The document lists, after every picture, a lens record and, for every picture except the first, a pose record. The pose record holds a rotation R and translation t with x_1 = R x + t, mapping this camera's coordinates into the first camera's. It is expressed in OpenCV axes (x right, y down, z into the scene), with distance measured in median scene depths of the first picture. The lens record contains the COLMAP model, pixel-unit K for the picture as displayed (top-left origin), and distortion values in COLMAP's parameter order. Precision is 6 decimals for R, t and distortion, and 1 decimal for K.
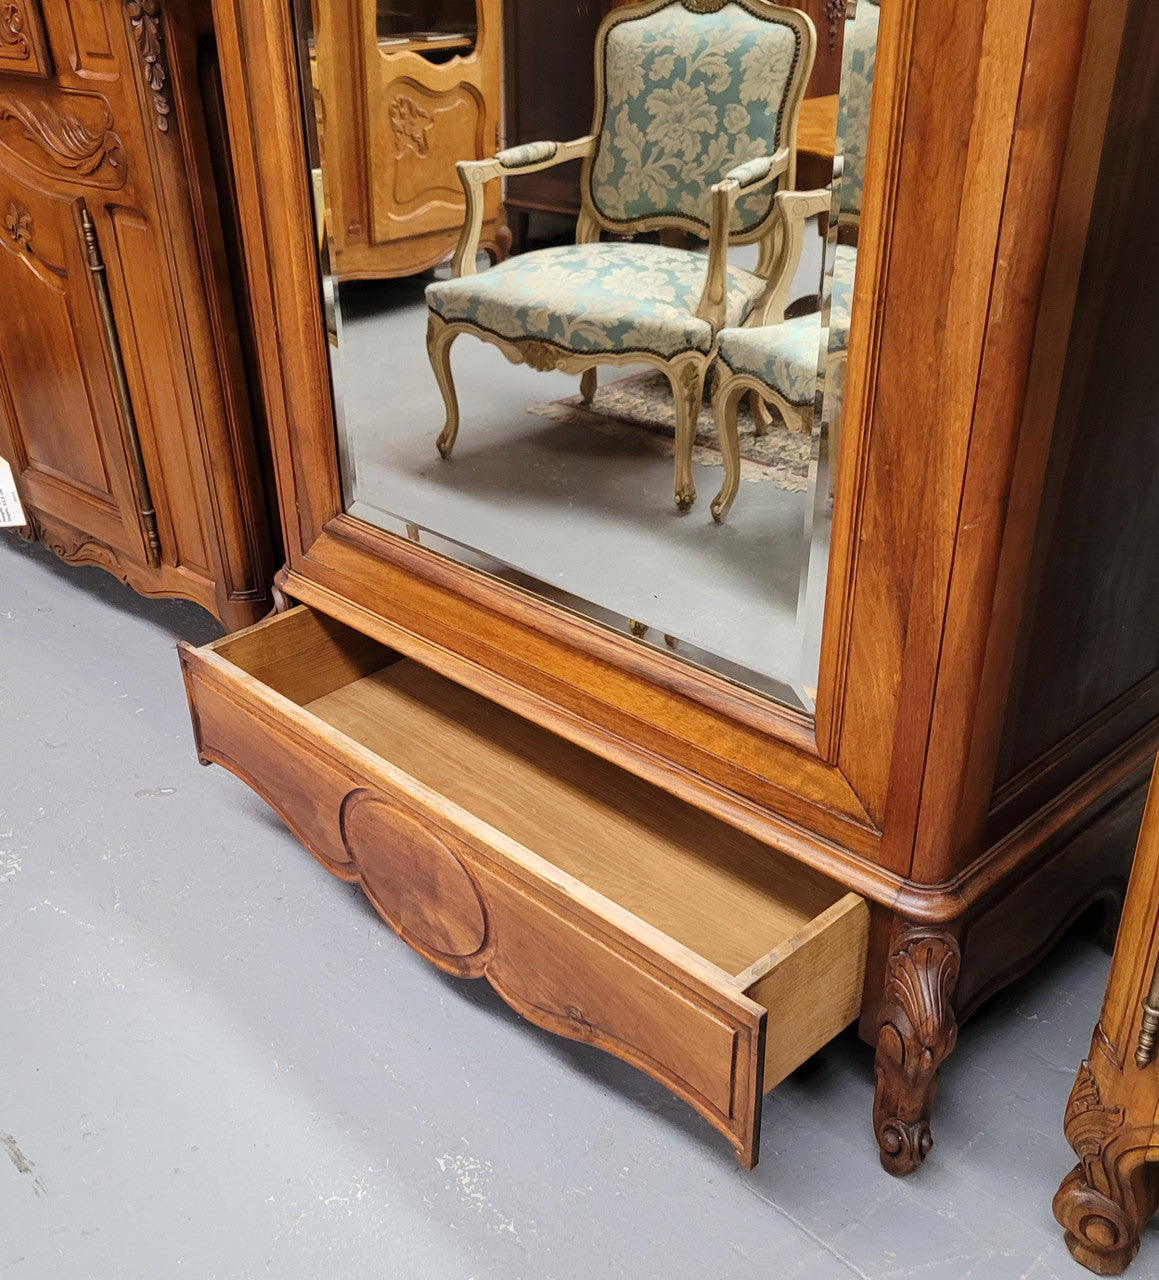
lens RADIAL K [[1413.3, 0, 475.8], [0, 1413.3, 687.0], [0, 0, 1]] dist [0.033644, 0.000000]
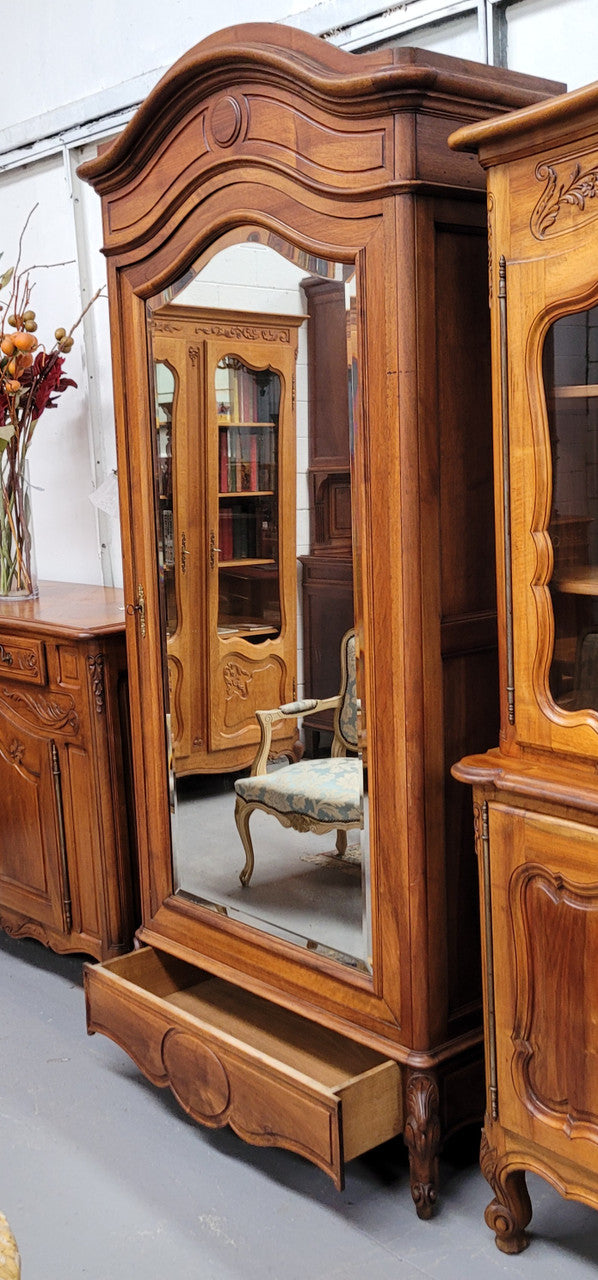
lens RADIAL K [[1316.9, 0, 299.6], [0, 1316.9, 634.3], [0, 0, 1]] dist [0.055579, 0.000000]
pose [[0.999716, 0.016728, -0.016952, 0.107802], [-0.021820, 0.928598, -0.370444, 0.217192], [0.009545, 0.370709, 0.928700, -0.844316]]
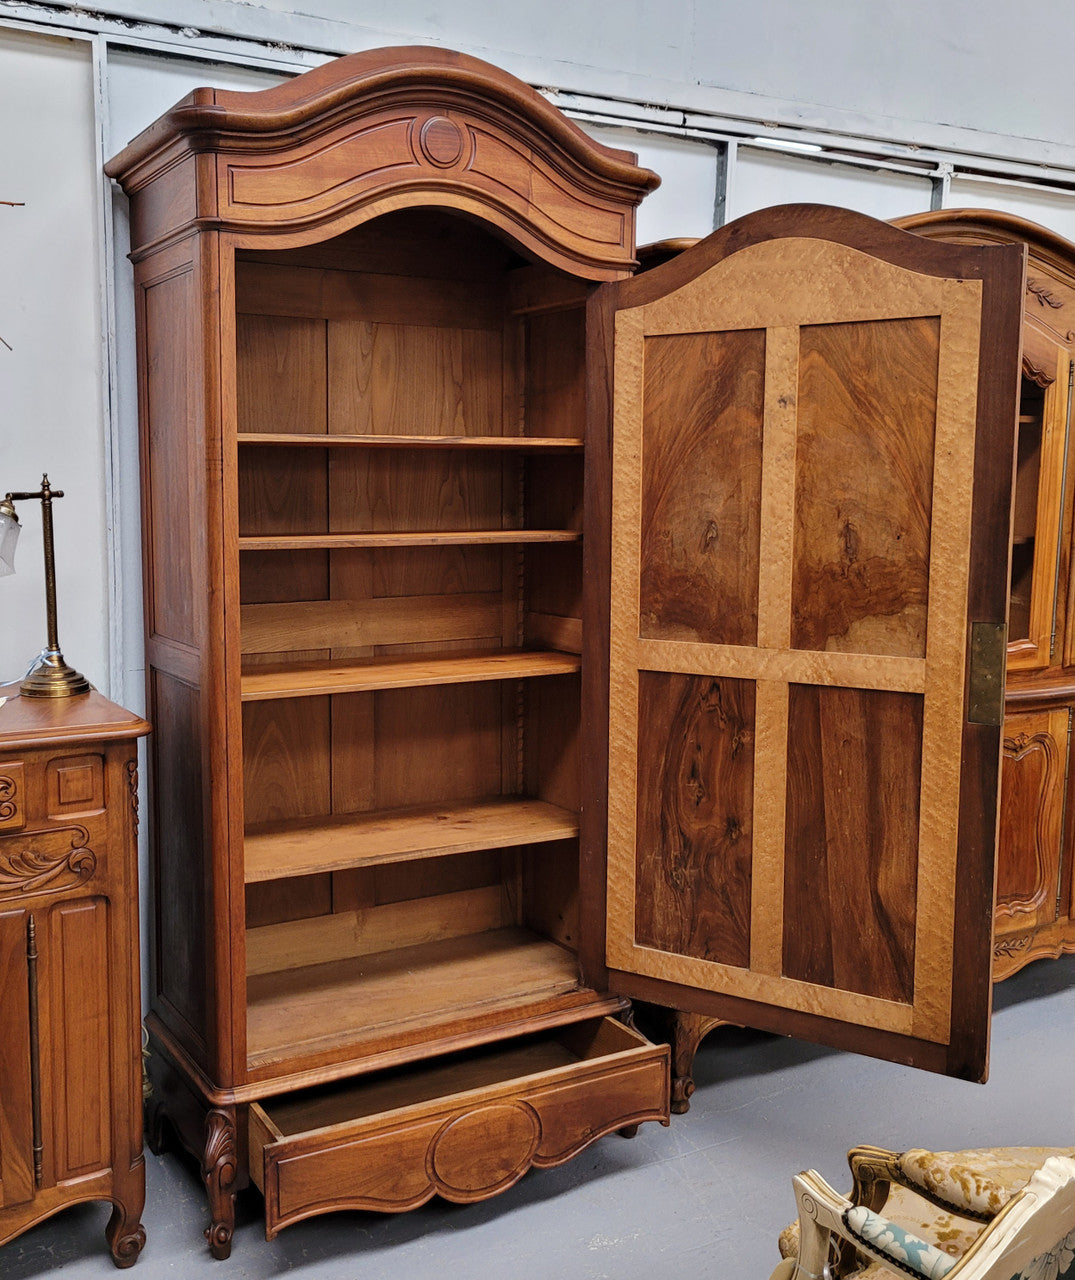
lens RADIAL K [[1323.4, 0, 438.8], [0, 1323.4, 628.7], [0, 0, 1]] dist [0.047564, 0.000000]
pose [[0.231624, -0.064589, 0.970659, -1.490114], [0.484075, 0.873141, -0.057413, -0.337229], [-0.843814, 0.483170, 0.233506, 0.273363]]
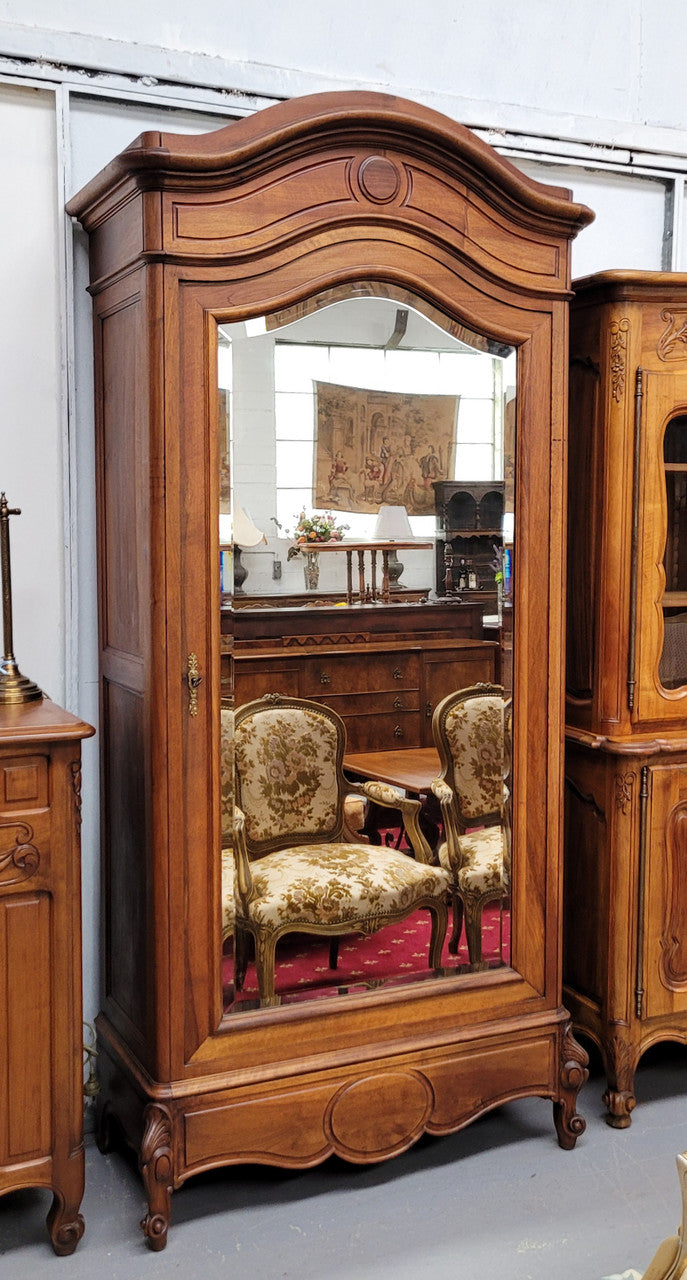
lens RADIAL K [[1341.8, 0, 388.9], [0, 1341.8, 623.2], [0, 0, 1]] dist [0.046273, 0.000000]
pose [[0.274980, -0.026555, 0.961083, -1.549369], [0.474561, 0.873112, -0.111655, -0.256079], [-0.836169, 0.486795, 0.252690, 0.198326]]
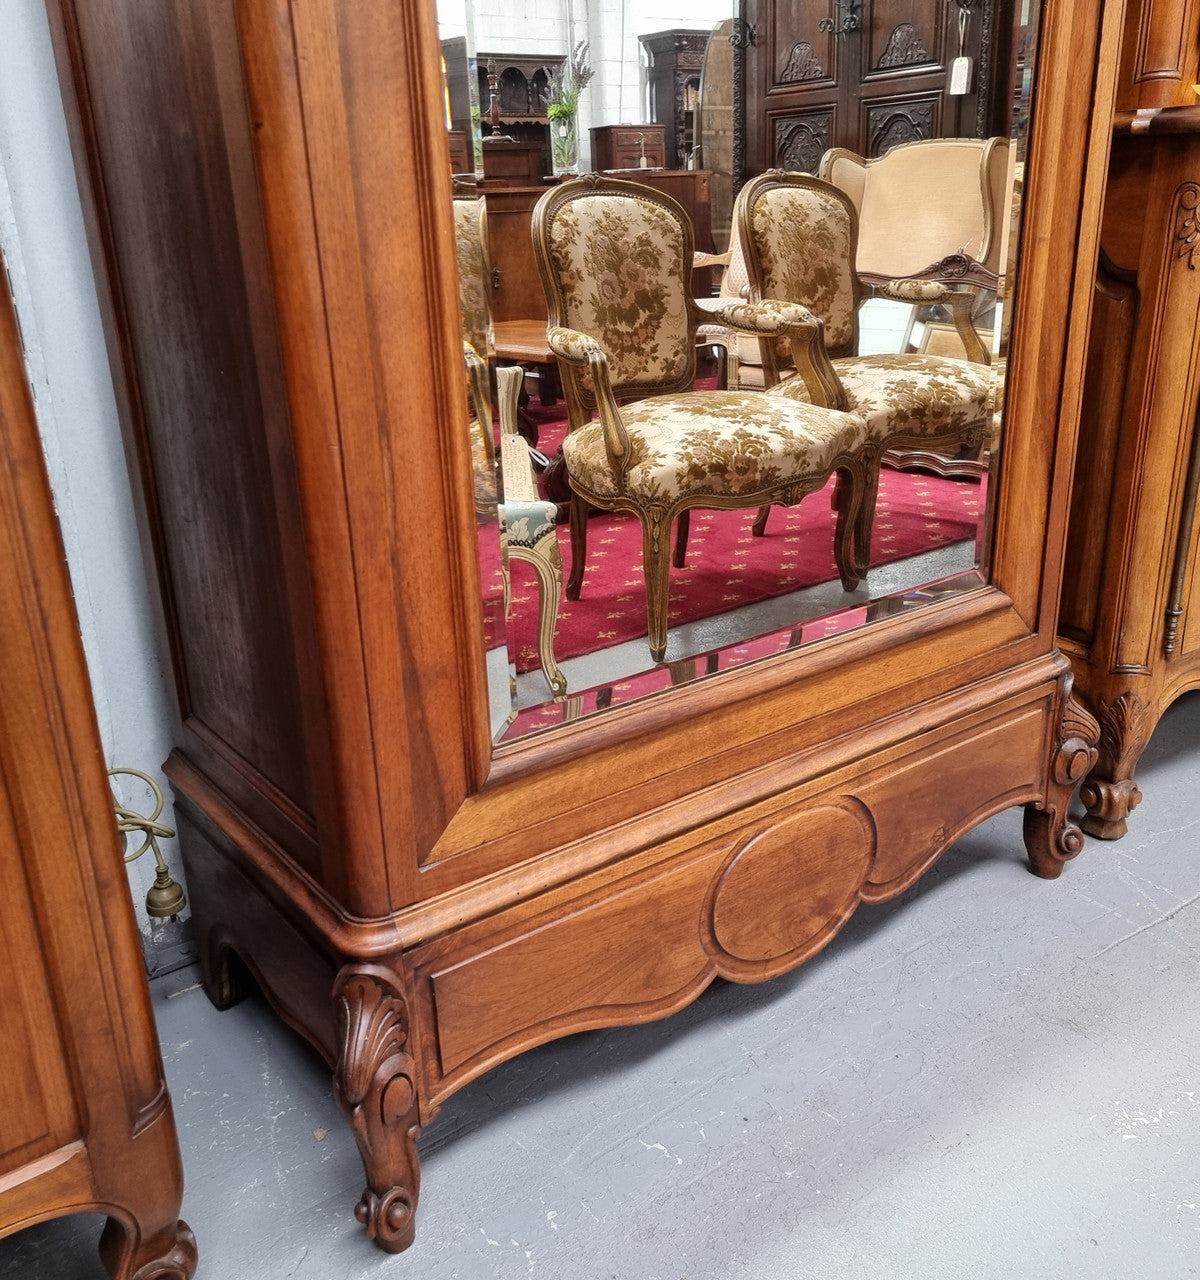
lens RADIAL K [[1229.6, 0, 608.5], [0, 1229.6, 647.8], [0, 0, 1]] dist [0.062515, 0.000000]
pose [[0.089282, -0.310214, 0.946465, -0.649851], [0.526526, 0.821327, 0.219530, -0.267039], [-0.845458, 0.478738, 0.236665, 0.769985]]
